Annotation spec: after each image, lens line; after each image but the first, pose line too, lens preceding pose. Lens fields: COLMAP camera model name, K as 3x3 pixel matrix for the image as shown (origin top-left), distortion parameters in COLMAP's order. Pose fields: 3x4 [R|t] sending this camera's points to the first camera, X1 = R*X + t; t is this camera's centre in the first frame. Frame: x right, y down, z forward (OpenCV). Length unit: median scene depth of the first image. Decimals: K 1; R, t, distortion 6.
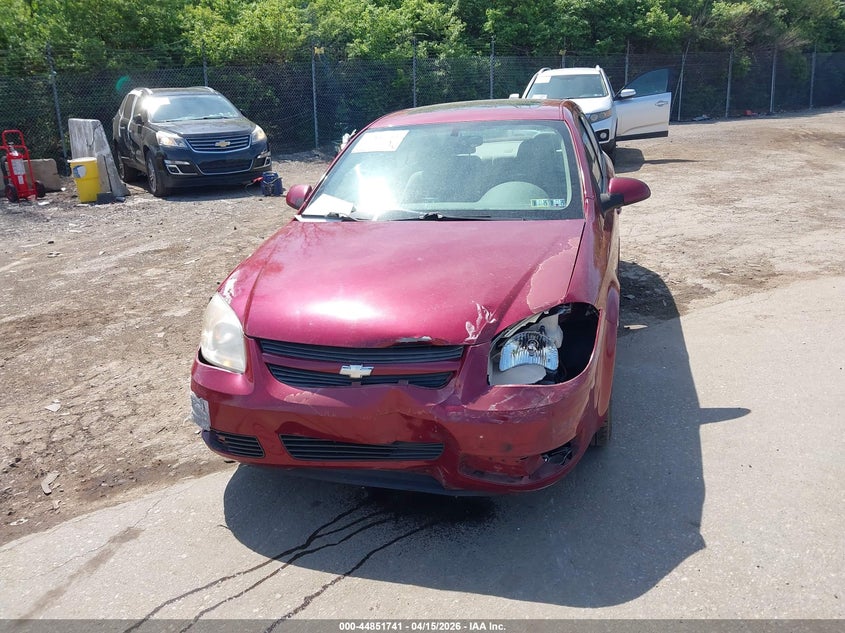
lens RADIAL K [[705.0, 0, 422.5], [0, 705.0, 316.5], [0, 0, 1]] dist [-0.006199, -0.006734]
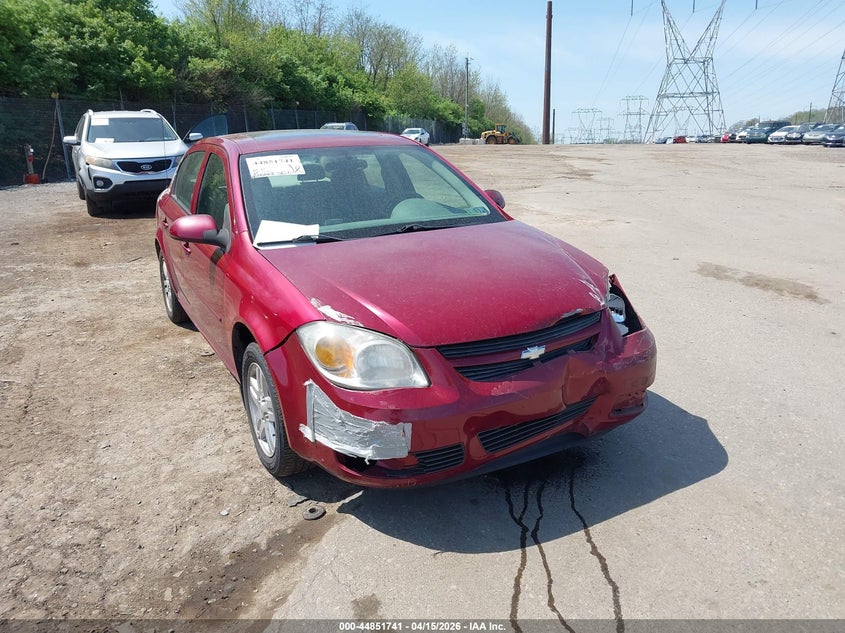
lens RADIAL K [[705.0, 0, 422.5], [0, 705.0, 316.5], [0, 0, 1]] dist [-0.006199, -0.006734]
pose [[0.689918, -0.160977, 0.705762, -0.695130], [0.211486, 0.977247, 0.016162, -0.023267], [-0.692305, 0.138108, 0.708265, 0.231049]]
